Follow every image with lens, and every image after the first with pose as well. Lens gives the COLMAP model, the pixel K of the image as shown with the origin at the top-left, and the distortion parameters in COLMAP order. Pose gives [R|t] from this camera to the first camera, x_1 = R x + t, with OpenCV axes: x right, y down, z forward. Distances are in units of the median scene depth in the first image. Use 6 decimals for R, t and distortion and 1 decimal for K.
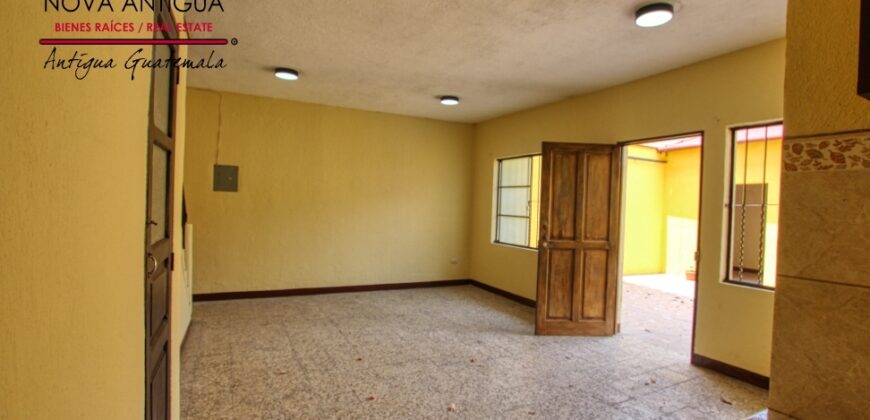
lens RADIAL K [[405.3, 0, 440.8], [0, 405.3, 212.2], [0, 0, 1]] dist [-0.029859, 0.002703]
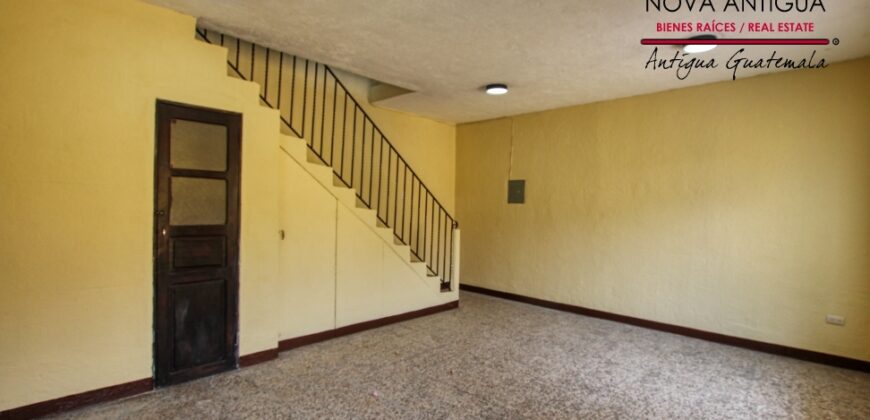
lens RADIAL K [[405.3, 0, 438.8], [0, 405.3, 211.8], [0, 0, 1]] dist [-0.029859, 0.002703]
pose [[0.316503, -0.019737, -0.948386, 0.609304], [-0.026712, 0.999202, -0.029709, 0.014811], [0.948215, 0.034736, 0.315723, 0.574411]]
